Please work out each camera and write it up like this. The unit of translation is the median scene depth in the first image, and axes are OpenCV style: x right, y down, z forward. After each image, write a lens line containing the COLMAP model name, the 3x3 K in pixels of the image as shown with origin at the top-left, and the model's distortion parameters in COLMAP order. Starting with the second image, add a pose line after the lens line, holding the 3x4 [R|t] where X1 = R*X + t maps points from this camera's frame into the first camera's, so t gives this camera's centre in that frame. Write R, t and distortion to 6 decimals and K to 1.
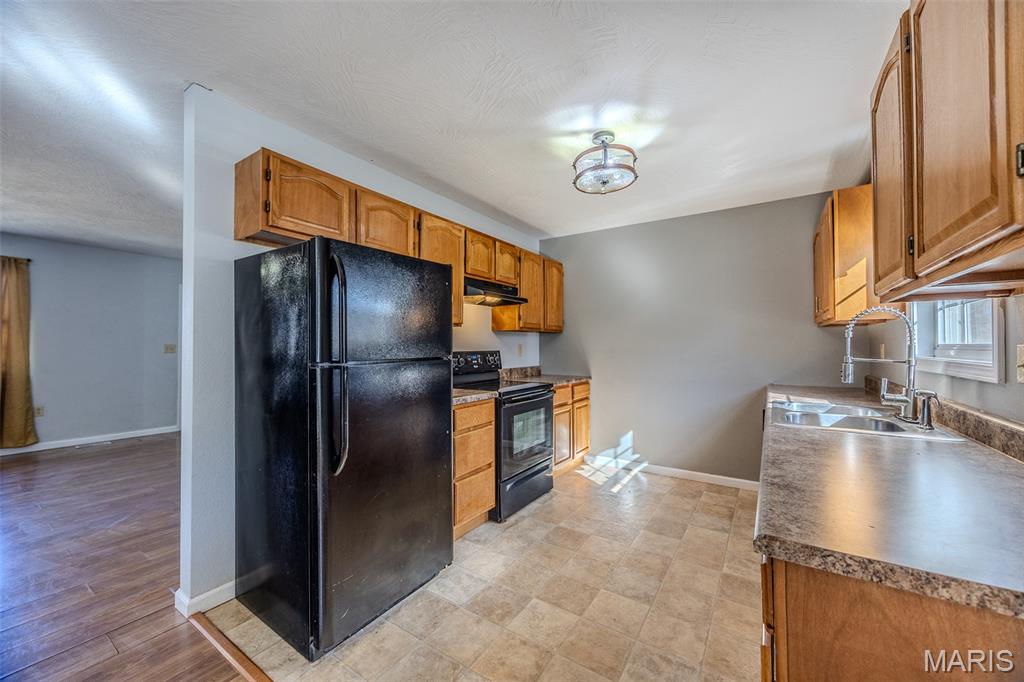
lens RADIAL K [[390.2, 0, 517.0], [0, 390.2, 340.7], [0, 0, 1]] dist [-0.000394, 0.000425]
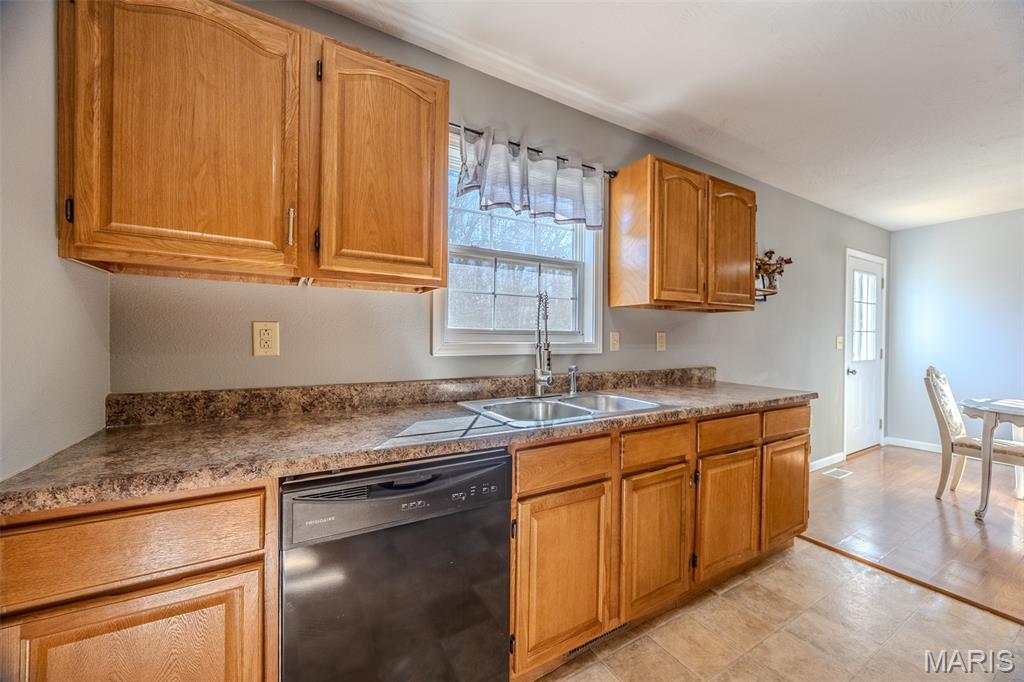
lens RADIAL K [[409.4, 0, 531.5], [0, 409.4, 339.4], [0, 0, 1]] dist [0.002336, 0.000213]
pose [[-0.913347, -0.006548, 0.407129, 0.246775], [-0.013758, 0.999796, -0.014785, 0.025227], [-0.406950, -0.019105, -0.913251, 0.913660]]
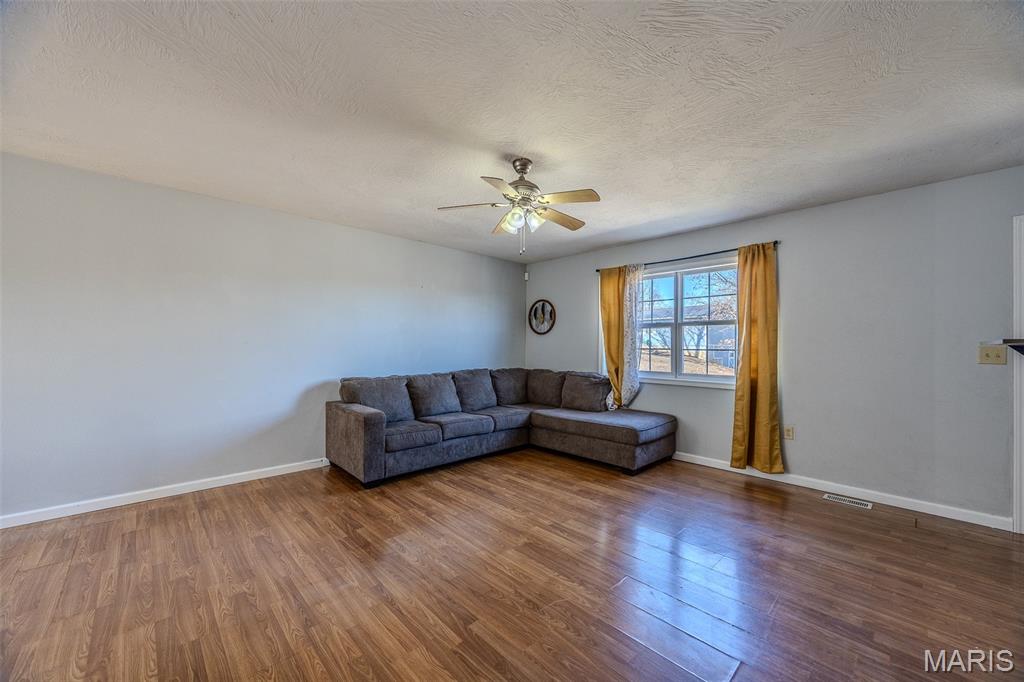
lens RADIAL K [[391.2, 0, 517.8], [0, 391.2, 345.7], [0, 0, 1]] dist [0.000396, 0.000025]
pose [[-0.212995, -0.007232, -0.977026, -0.406448], [0.004666, 0.999954, -0.008419, 0.012563], [0.977042, -0.006352, -0.212952, 0.754261]]
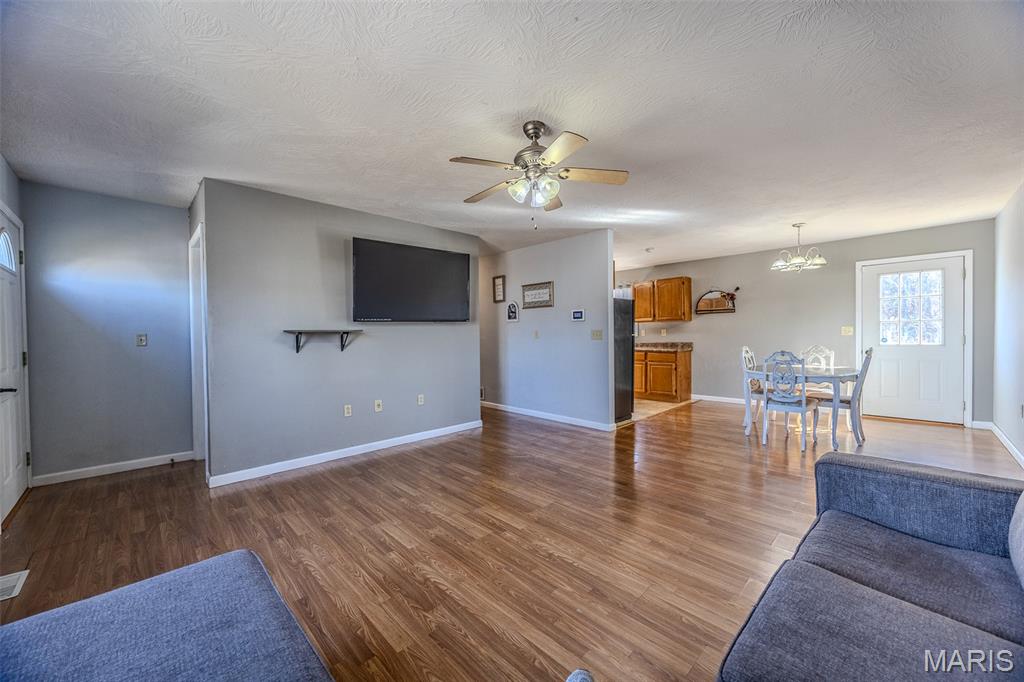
lens RADIAL K [[390.2, 0, 517.0], [0, 390.2, 340.7], [0, 0, 1]] dist [-0.000394, 0.000425]
pose [[0.206439, -0.025126, 0.978137, -1.691386], [-0.002402, 0.999654, 0.026186, 0.008052], [-0.978457, -0.007755, 0.206307, 0.516202]]
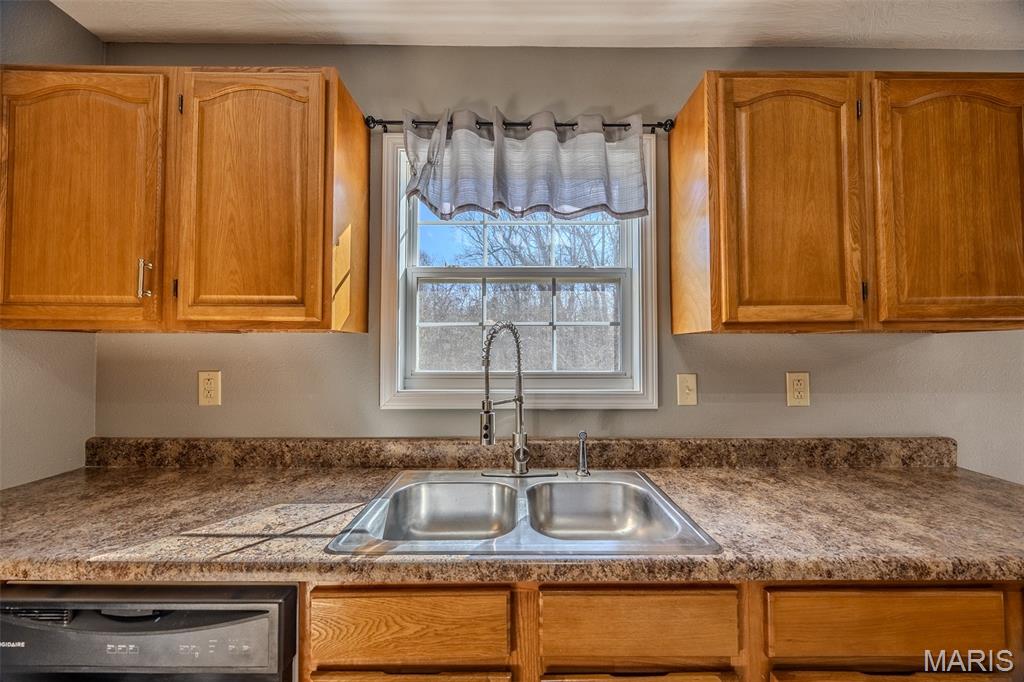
lens RADIAL K [[400.8, 0, 535.4], [0, 400.8, 337.1], [0, 0, 1]] dist [-0.000987, -0.000078]
pose [[-0.558264, 0.025811, 0.829262, 0.150226], [-0.014492, 0.999060, -0.040853, -0.013936], [-0.829537, -0.034824, -0.557365, 0.626752]]
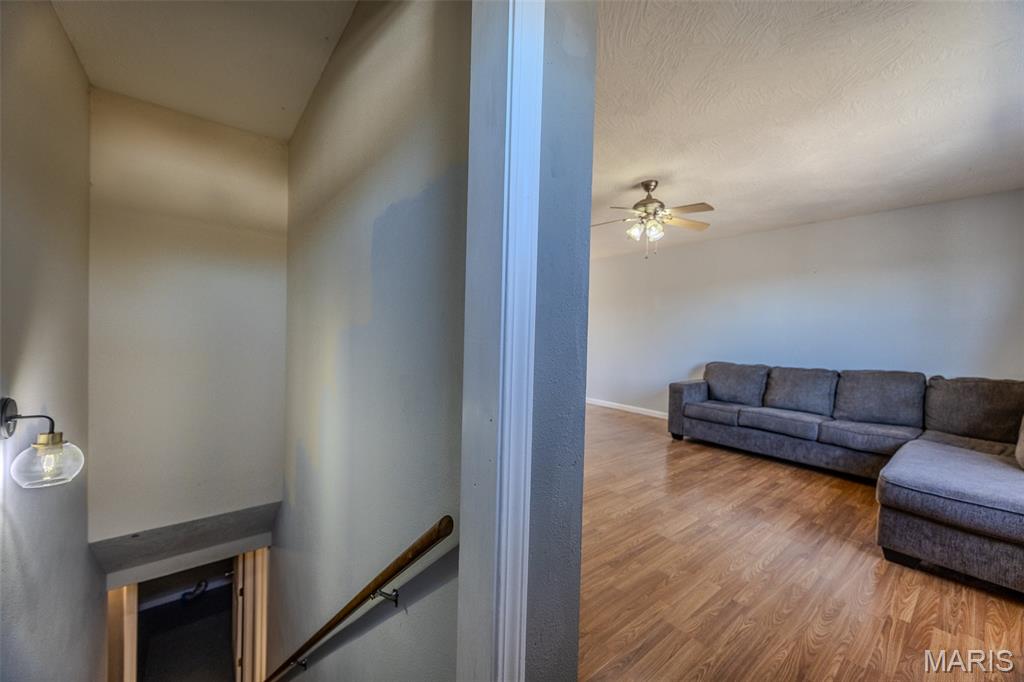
lens RADIAL K [[389.1, 0, 512.0], [0, 389.1, 341.0], [0, 0, 1]] dist [-0.001086, 0.000554]
pose [[-0.952288, -0.036567, 0.303002, -1.059796], [-0.035558, 0.999328, 0.008849, 0.031668], [-0.303122, -0.002347, -0.952949, 1.511058]]
